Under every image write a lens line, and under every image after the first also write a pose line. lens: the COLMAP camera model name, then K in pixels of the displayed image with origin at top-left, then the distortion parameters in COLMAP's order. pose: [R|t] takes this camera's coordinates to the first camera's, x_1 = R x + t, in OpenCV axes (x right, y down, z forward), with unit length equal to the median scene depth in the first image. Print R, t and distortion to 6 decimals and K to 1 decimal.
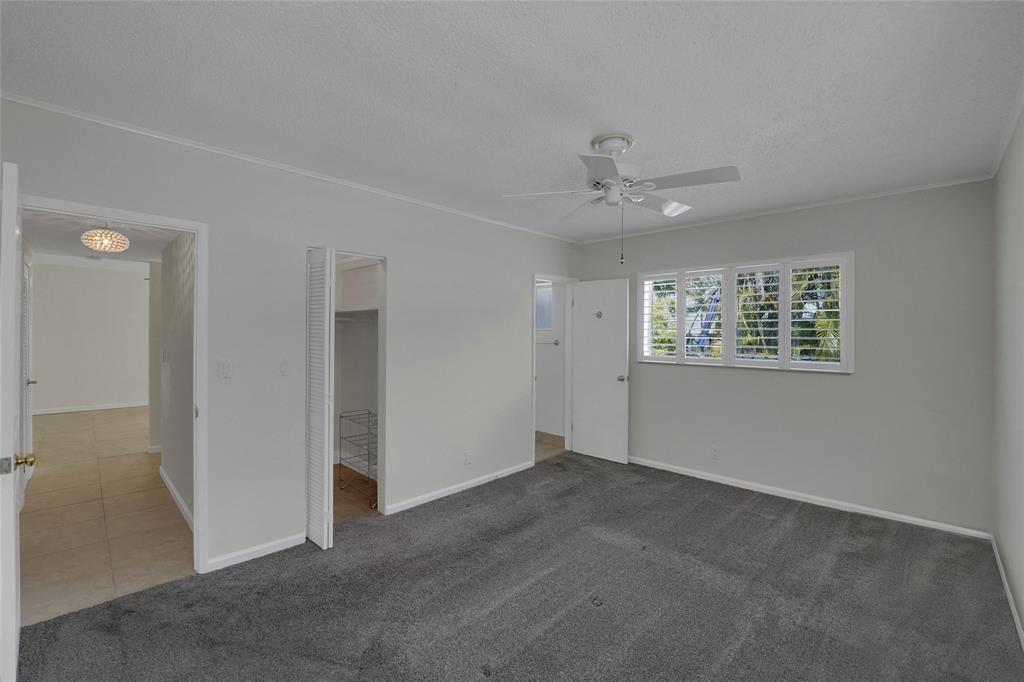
lens RADIAL K [[436.0, 0, 517.5], [0, 436.0, 326.0], [0, 0, 1]] dist [-0.013409, 0.000034]
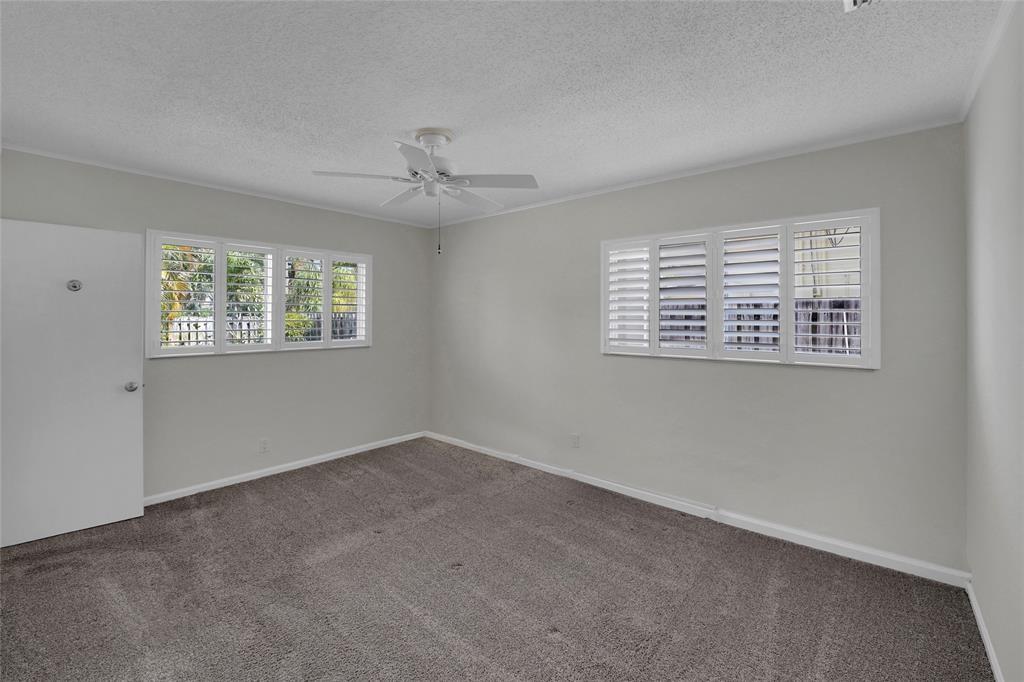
lens RADIAL K [[457.0, 0, 512.3], [0, 457.0, 314.8], [0, 0, 1]] dist [-0.001014, -0.000112]
pose [[-0.048770, -0.004839, 0.998798, -0.610312], [-0.011896, 0.999920, 0.004264, 0.001959], [-0.998739, -0.011674, -0.048824, 0.584986]]
